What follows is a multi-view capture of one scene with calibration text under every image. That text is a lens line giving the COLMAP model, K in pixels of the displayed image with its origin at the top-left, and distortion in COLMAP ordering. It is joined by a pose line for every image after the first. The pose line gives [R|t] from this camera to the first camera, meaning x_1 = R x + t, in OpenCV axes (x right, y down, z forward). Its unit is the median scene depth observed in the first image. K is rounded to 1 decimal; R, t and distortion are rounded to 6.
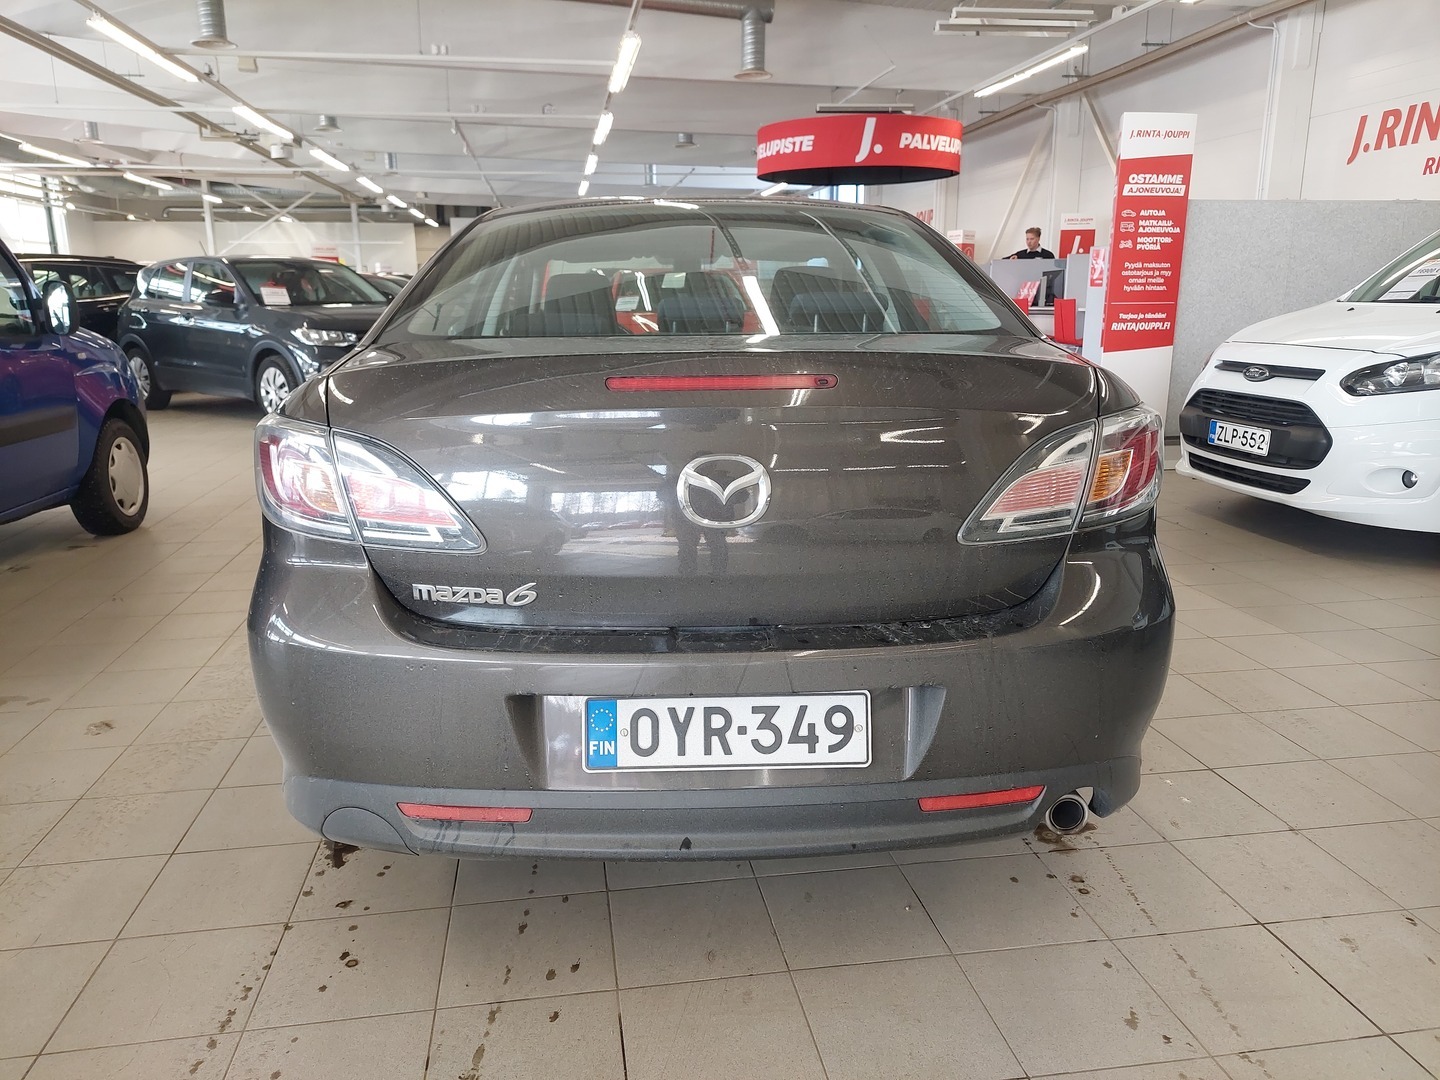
lens RADIAL K [[1049.0, 0, 720.0], [0, 1049.0, 540.0], [0, 0, 1]] dist [-0.000246, -0.002633]
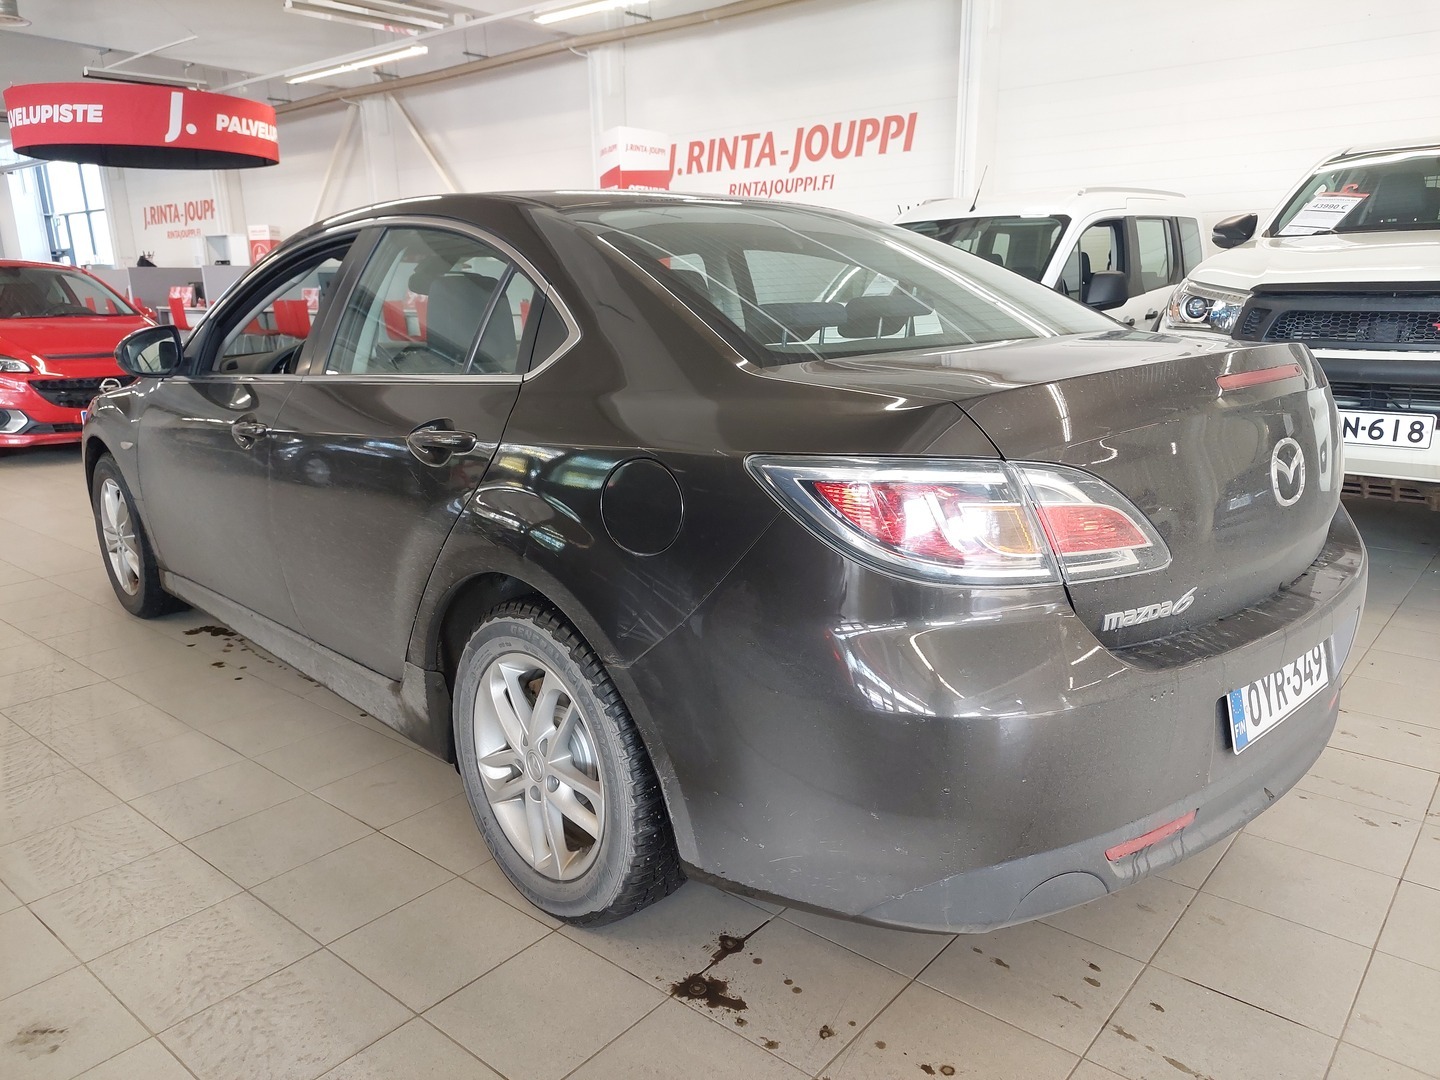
lens RADIAL K [[1019.1, 0, 719.7], [0, 1019.1, 575.5], [0, 0, 1]] dist [0.001453, -0.004196]
pose [[0.747044, -0.177377, 0.640674, -0.134151], [0.152314, 0.983778, 0.094766, -0.015439], [-0.647091, 0.026789, 0.761942, 0.065500]]
